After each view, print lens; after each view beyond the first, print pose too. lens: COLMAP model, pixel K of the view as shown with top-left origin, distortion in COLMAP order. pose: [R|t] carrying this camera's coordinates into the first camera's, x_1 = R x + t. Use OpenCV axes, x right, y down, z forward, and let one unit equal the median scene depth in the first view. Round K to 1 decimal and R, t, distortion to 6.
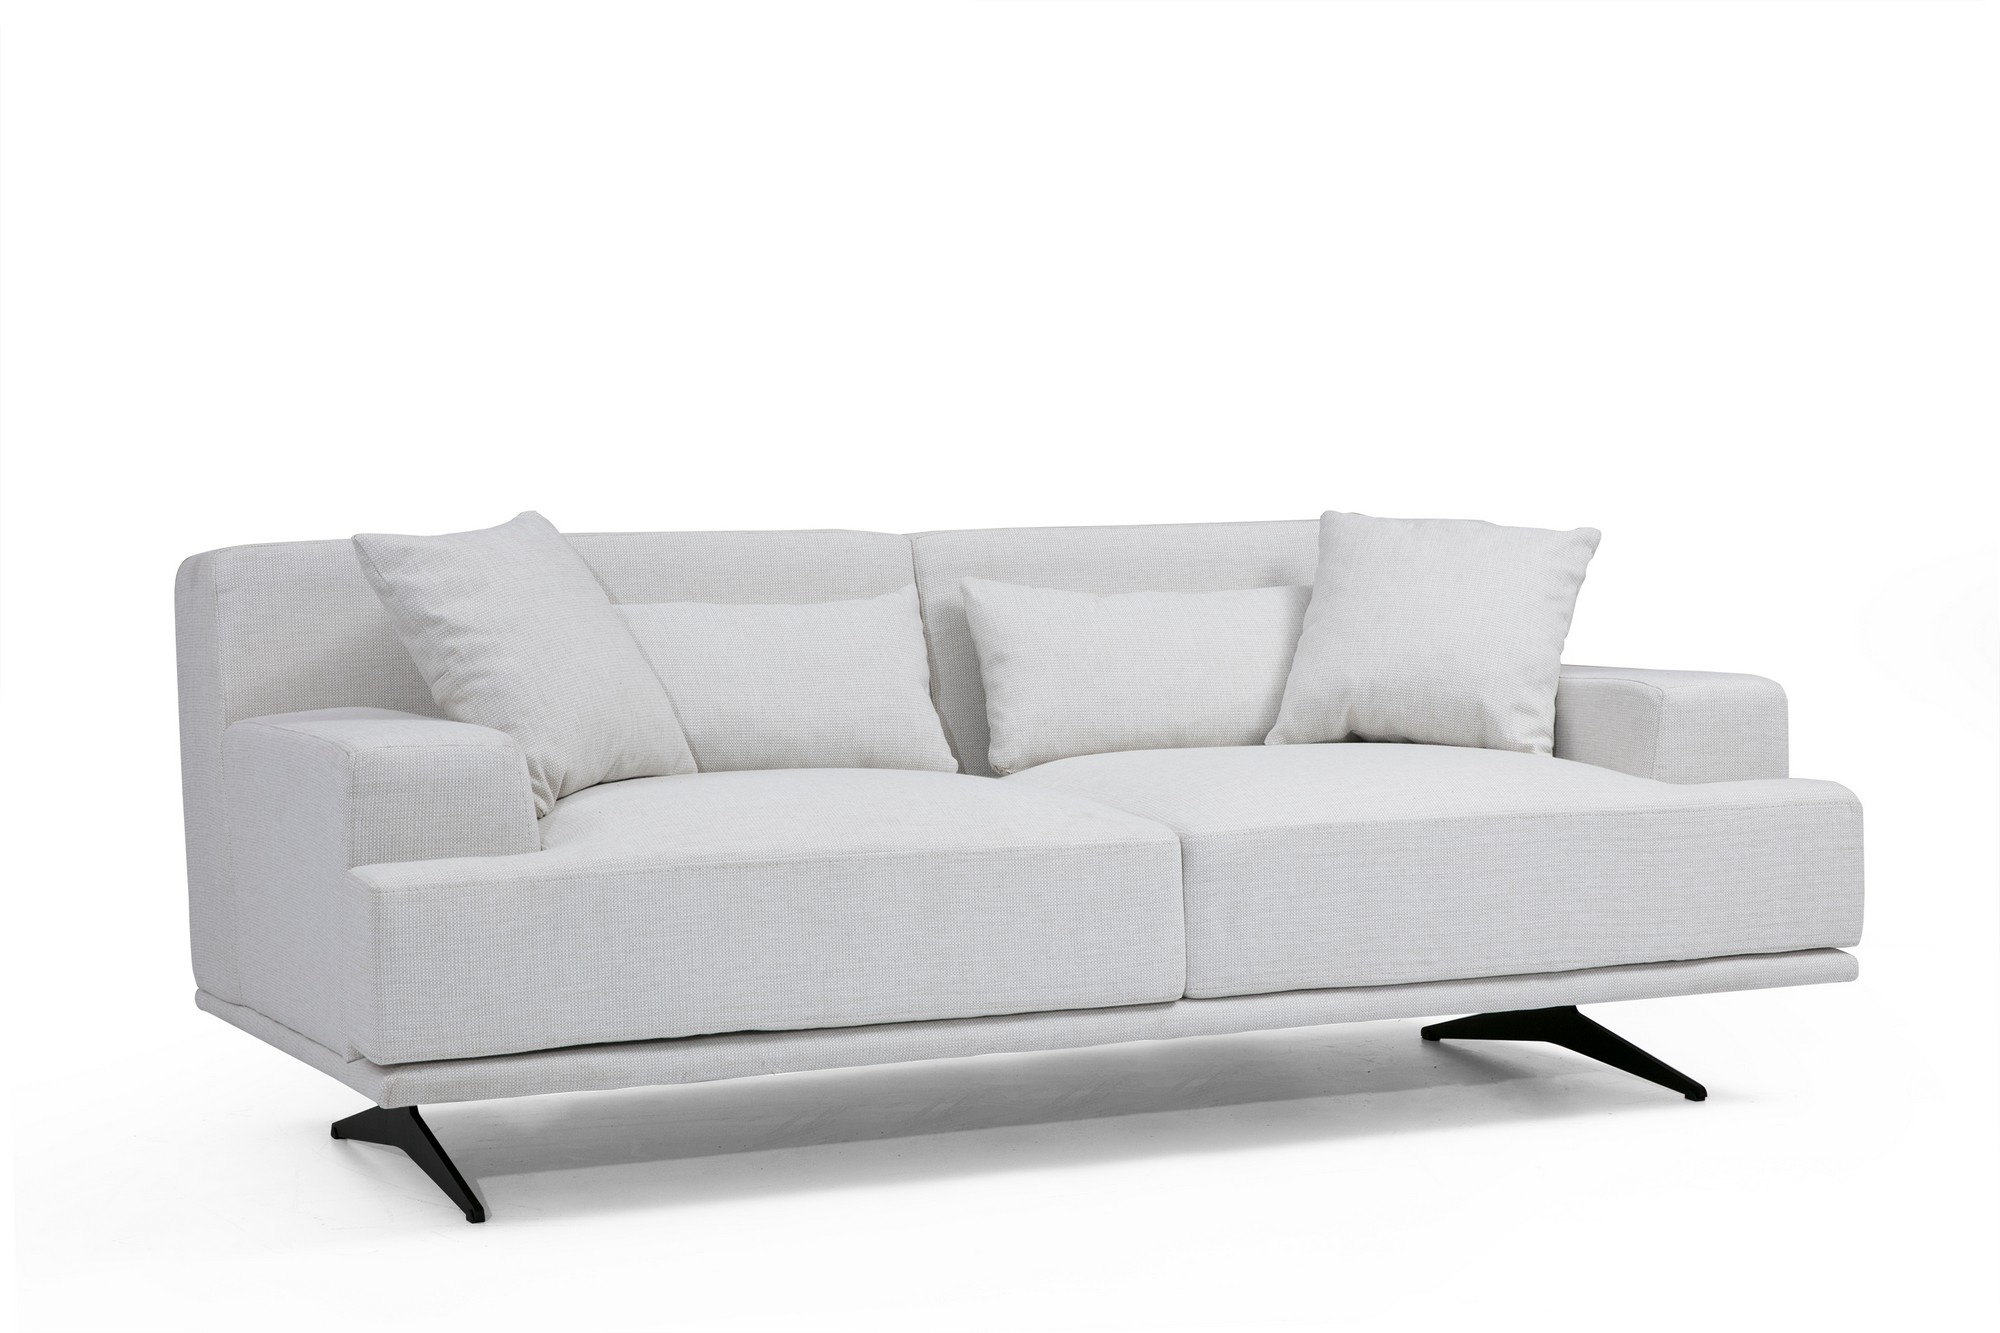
lens RADIAL K [[3841.9, 0, 1000.0], [0, 3841.9, 666.5], [0, 0, 1]] dist [0.210931, -0.000594]
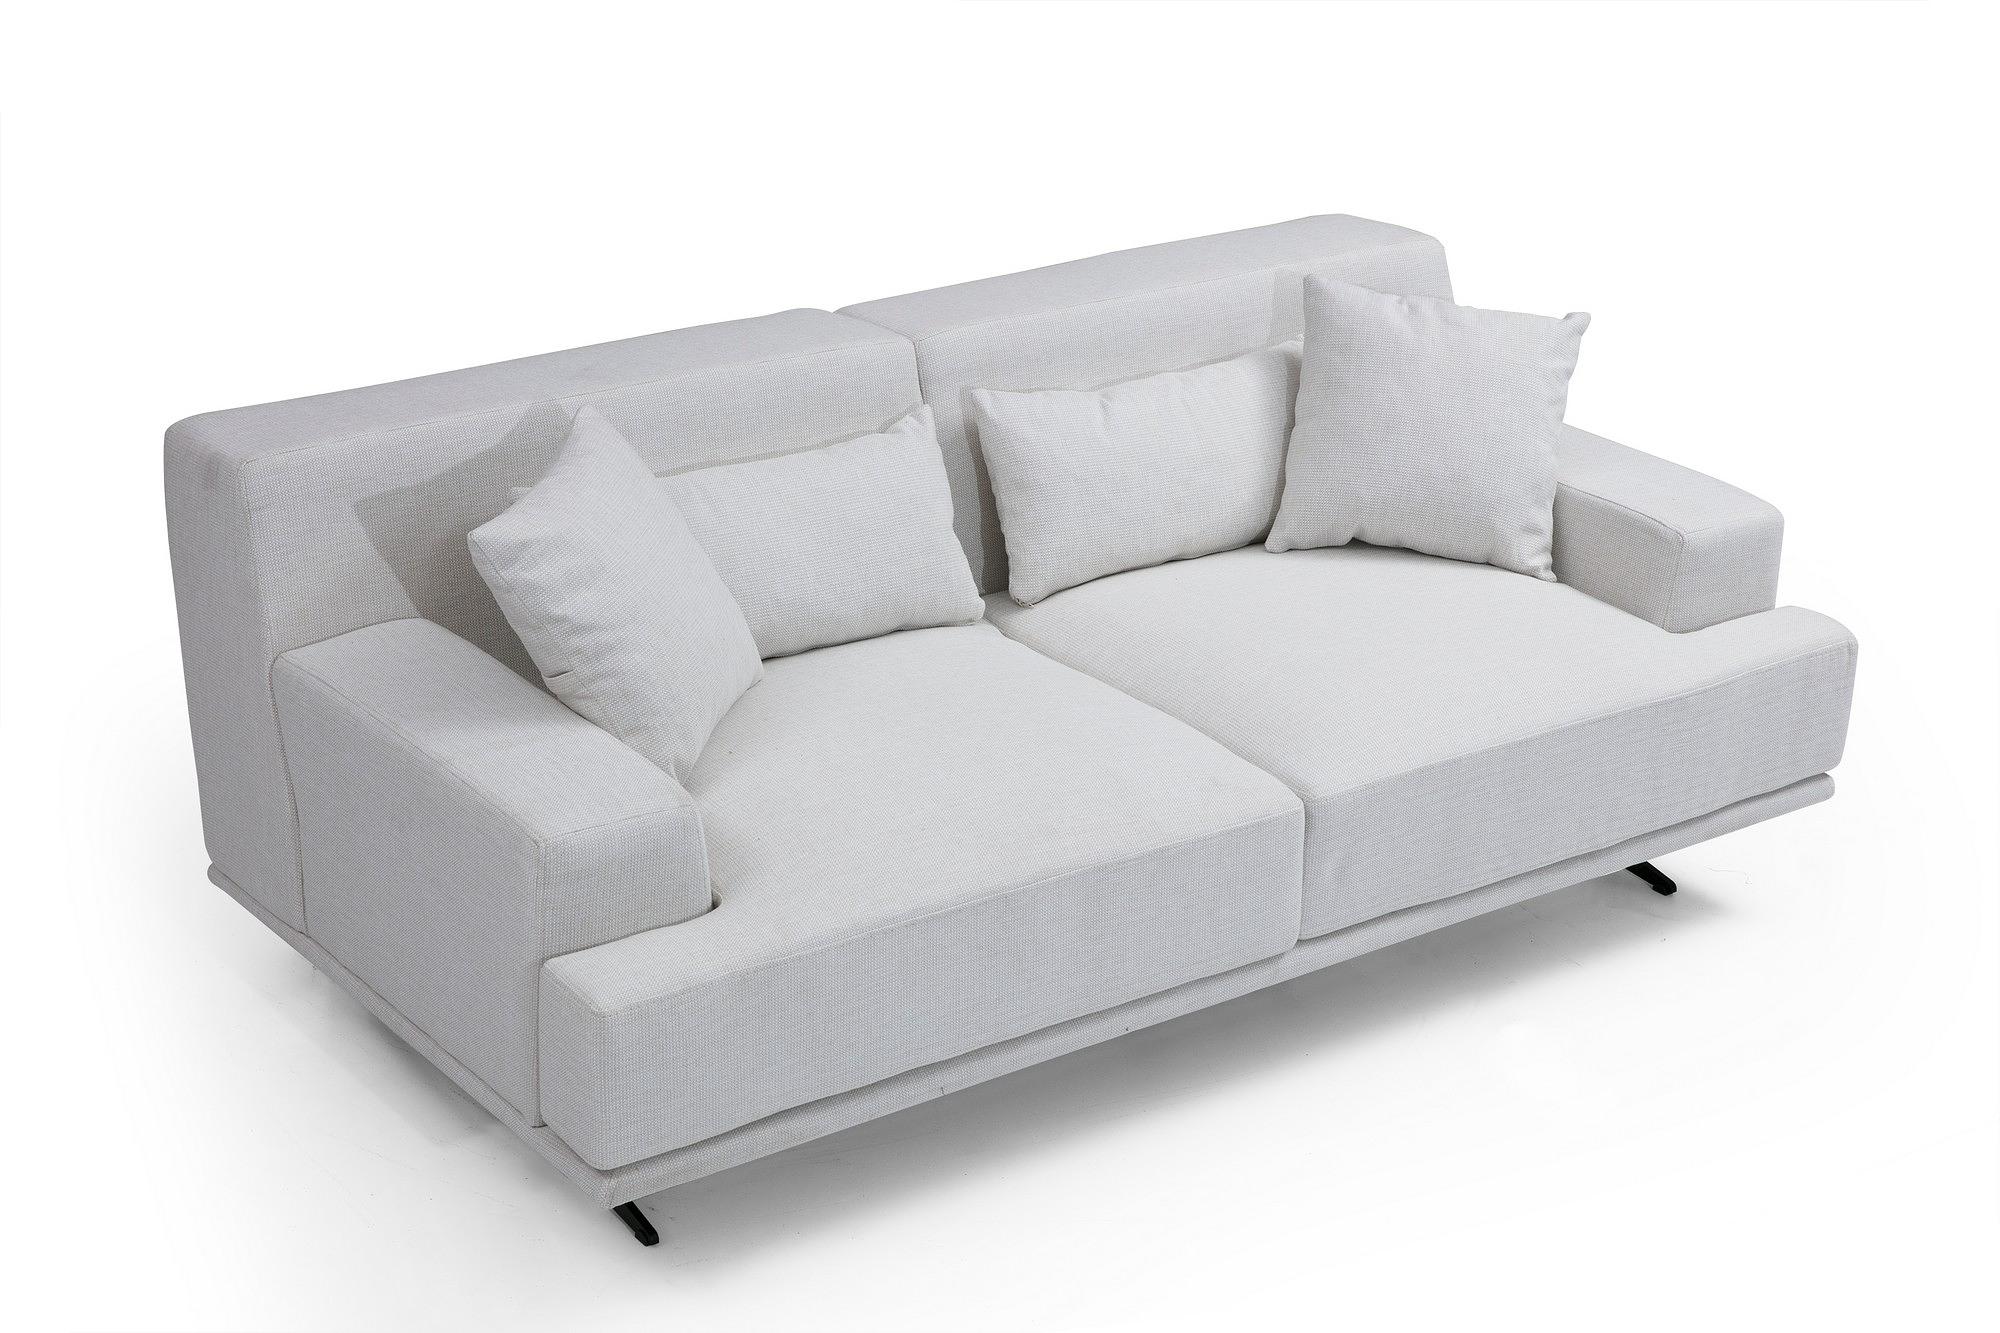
lens RADIAL K [[3718.7, 0, 1000.0], [0, 3718.7, 666.5], [0, 0, 1]] dist [0.206764, 0.001002]
pose [[0.971567, -0.043701, 0.232698, -0.244544], [-0.041998, 0.935424, 0.351025, -0.313264], [-0.233012, -0.350817, 0.906991, 0.140602]]
